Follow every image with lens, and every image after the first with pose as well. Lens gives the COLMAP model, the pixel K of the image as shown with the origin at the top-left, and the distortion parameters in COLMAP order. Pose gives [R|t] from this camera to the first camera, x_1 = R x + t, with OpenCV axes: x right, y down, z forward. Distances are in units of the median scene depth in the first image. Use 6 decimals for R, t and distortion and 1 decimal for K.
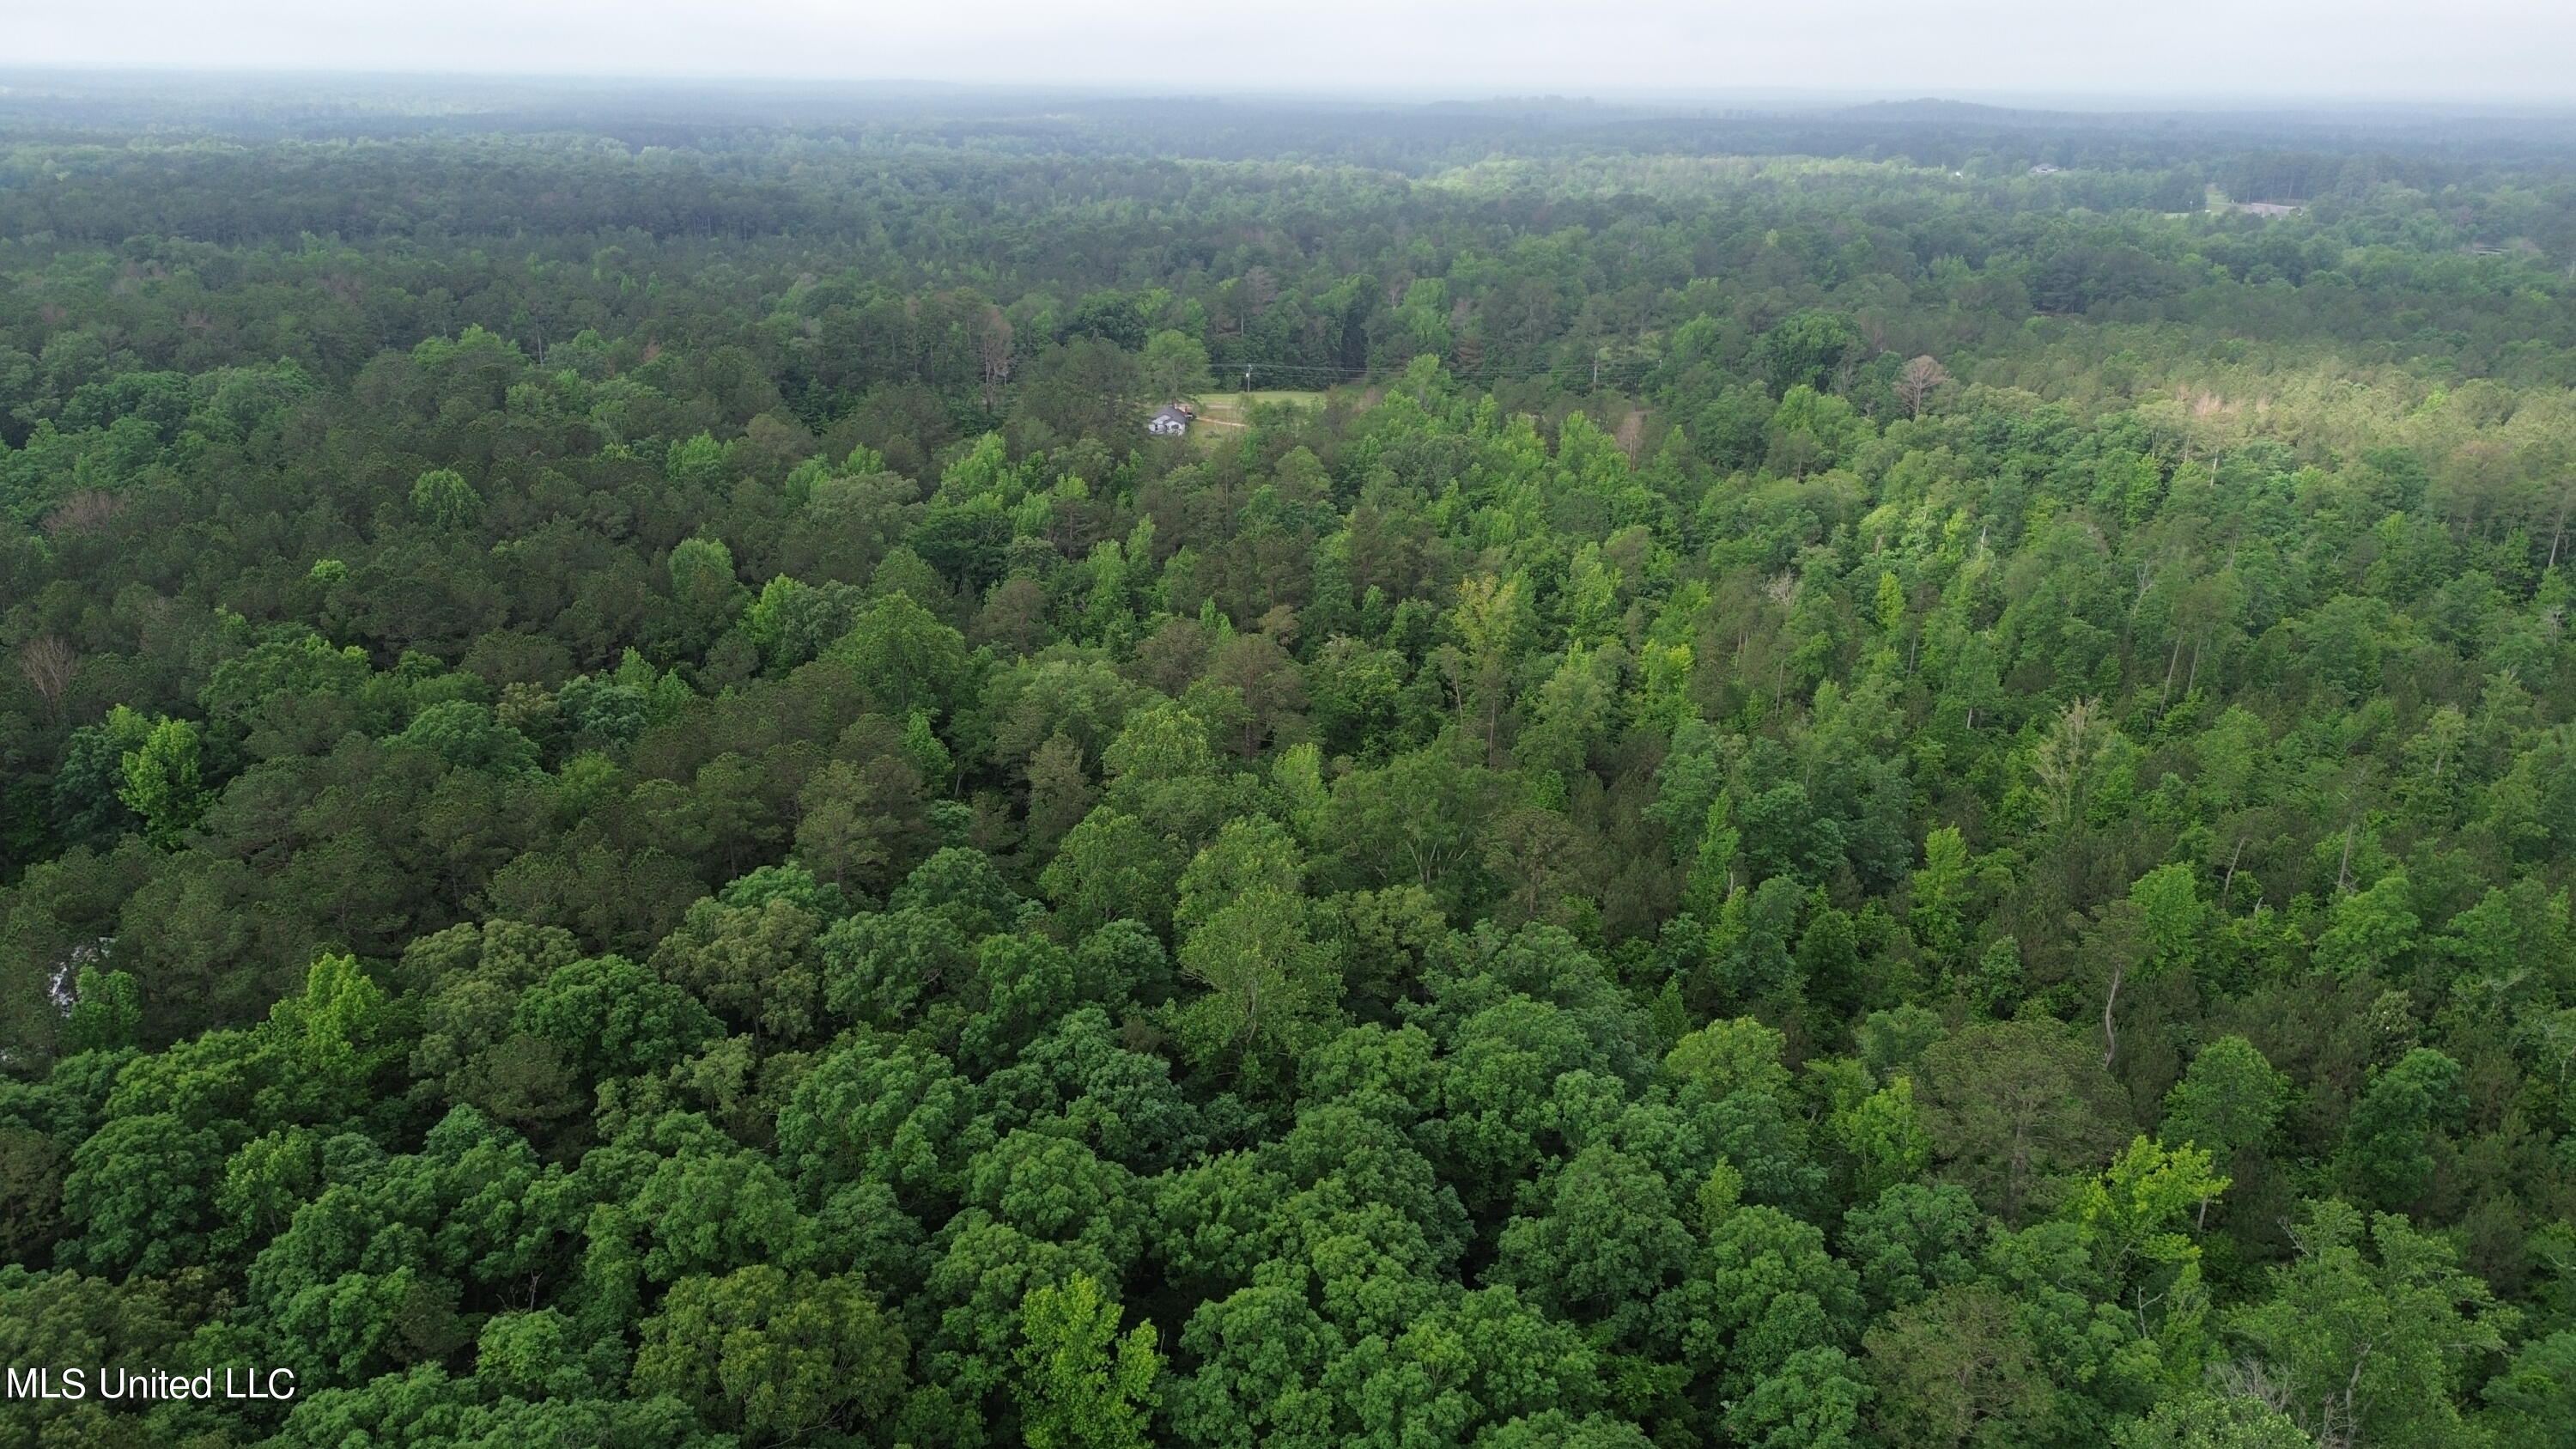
lens RADIAL K [[1799.2, 0, 1304.3], [0, 1799.2, 722.2], [0, 0, 1]] dist [0.077029, -0.075943]
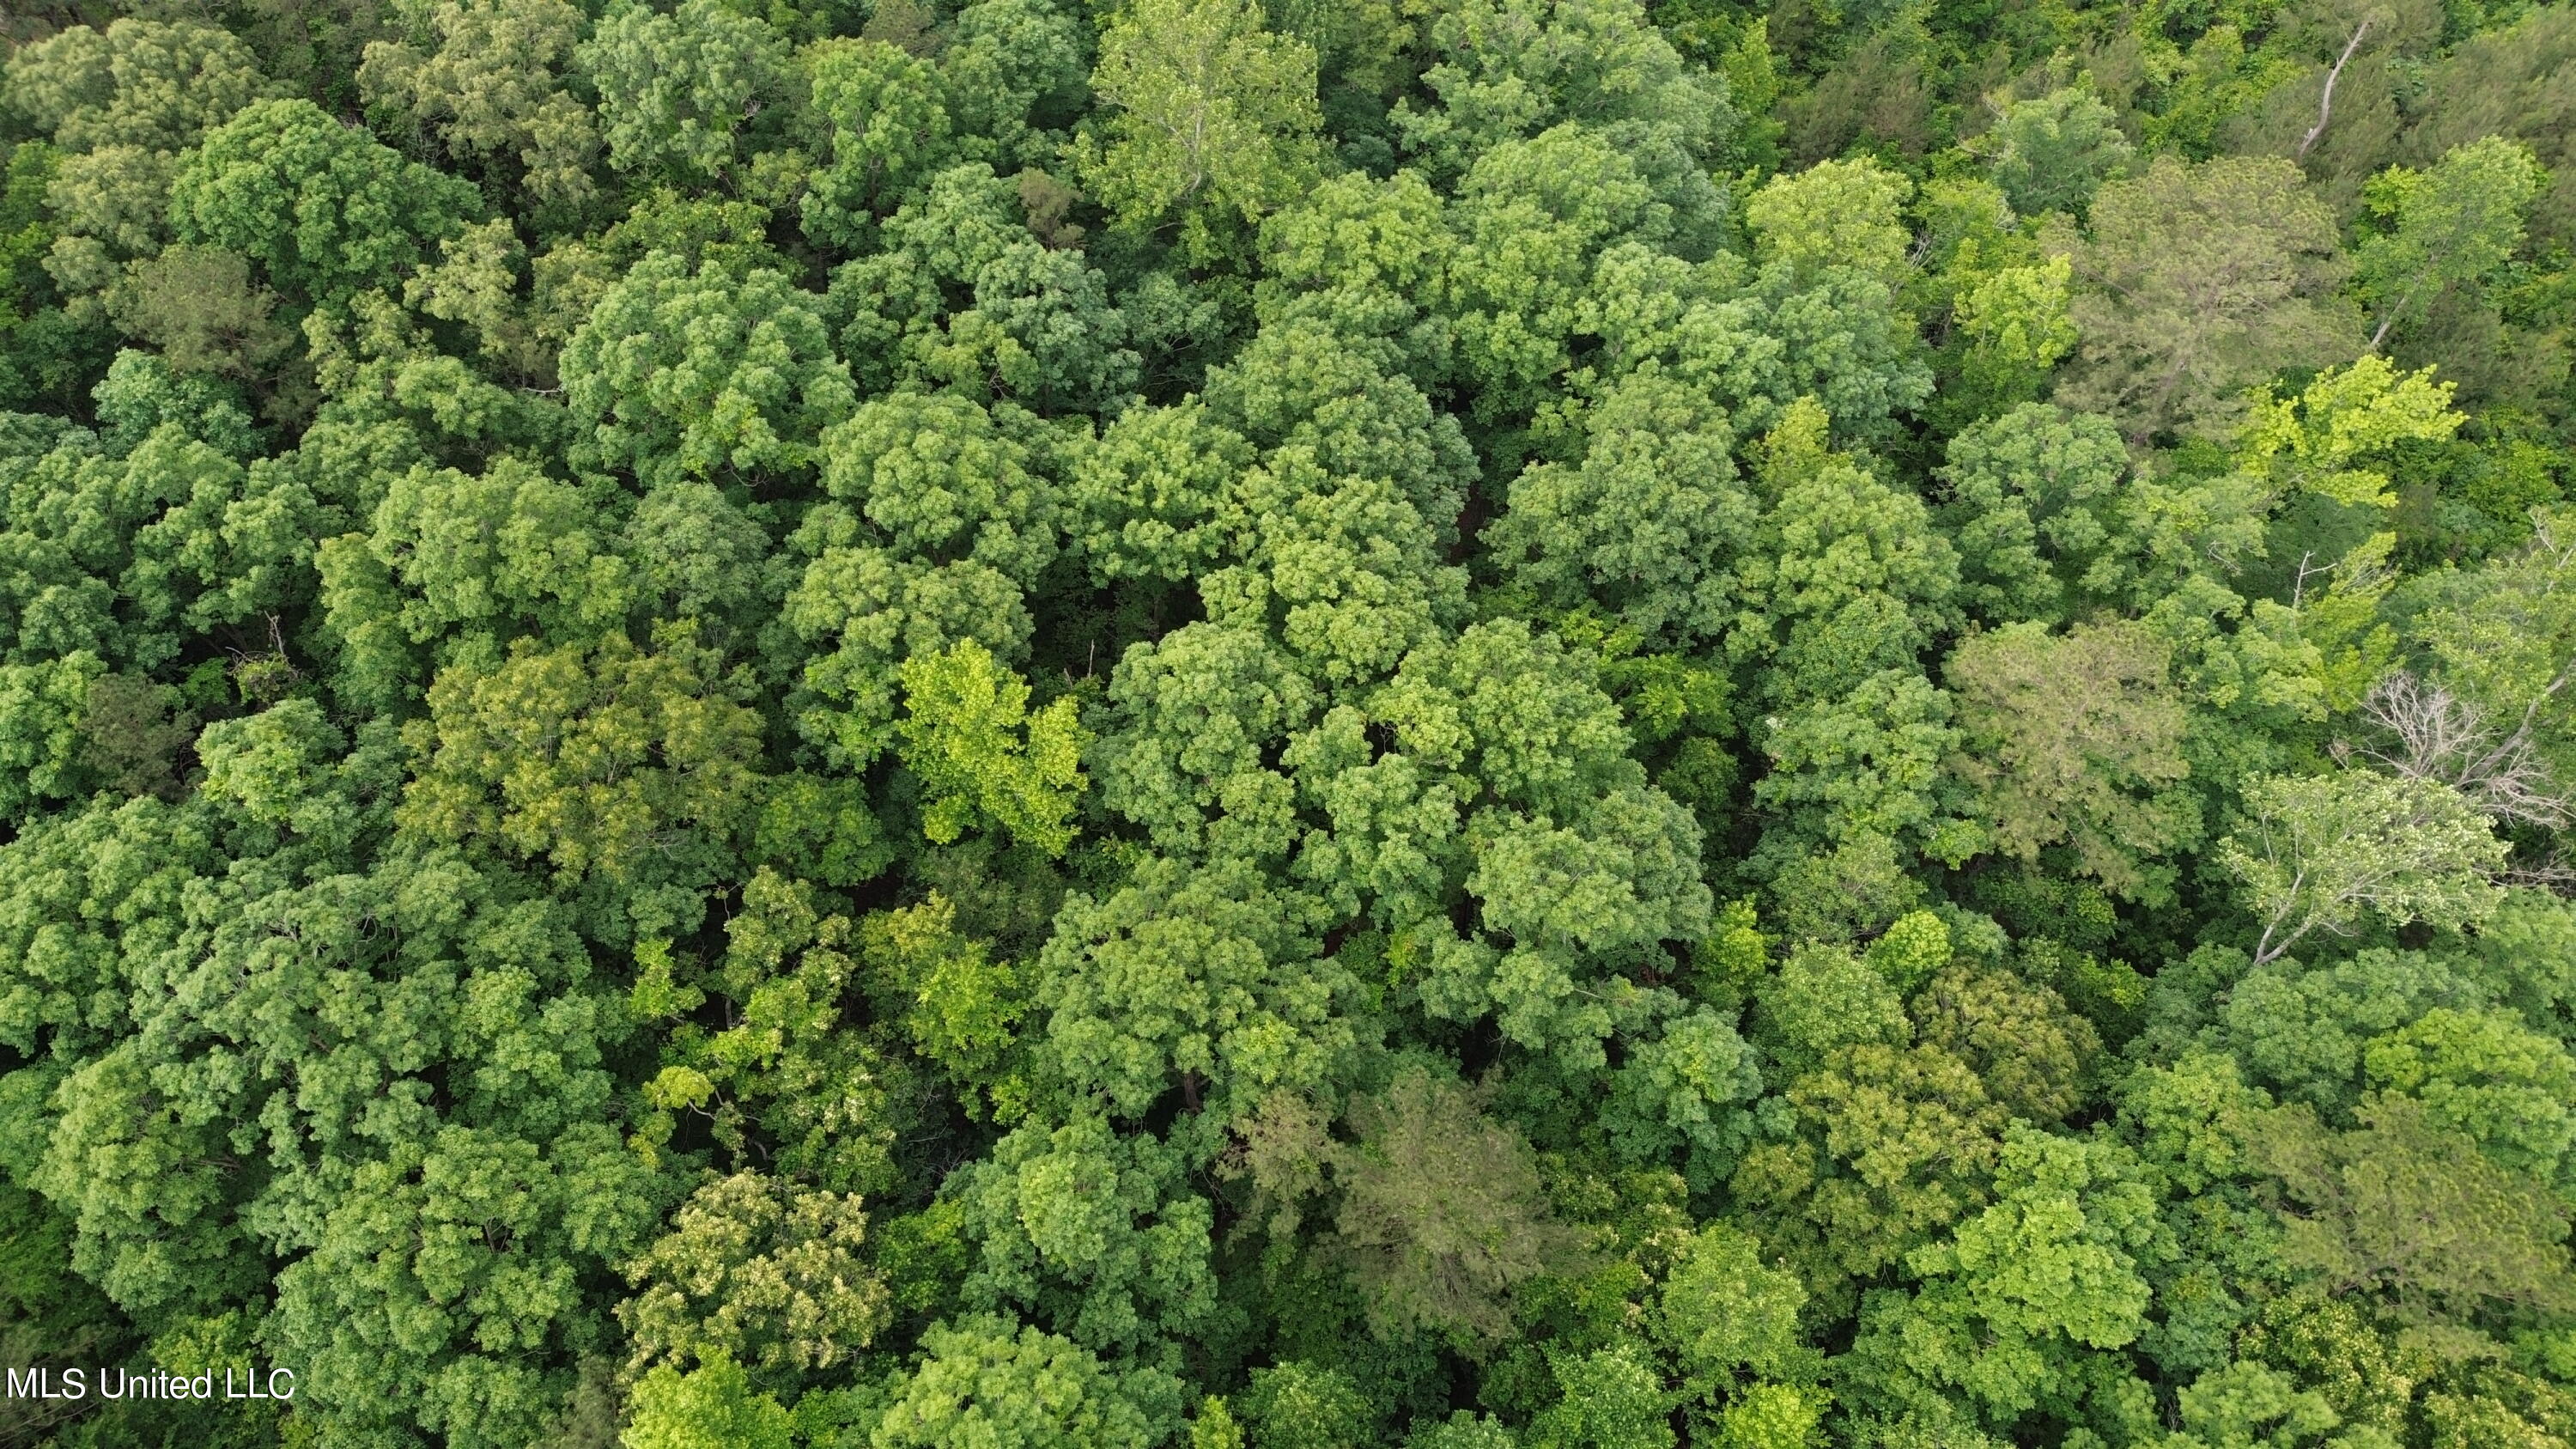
lens RADIAL K [[1799.2, 0, 1304.3], [0, 1799.2, 722.2], [0, 0, 1]] dist [0.077029, -0.075943]
pose [[0.999963, -0.008489, -0.001397, 0.018013], [0.007664, 0.805211, 0.592939, -0.110628], [-0.003908, -0.592928, 0.805246, 0.315109]]
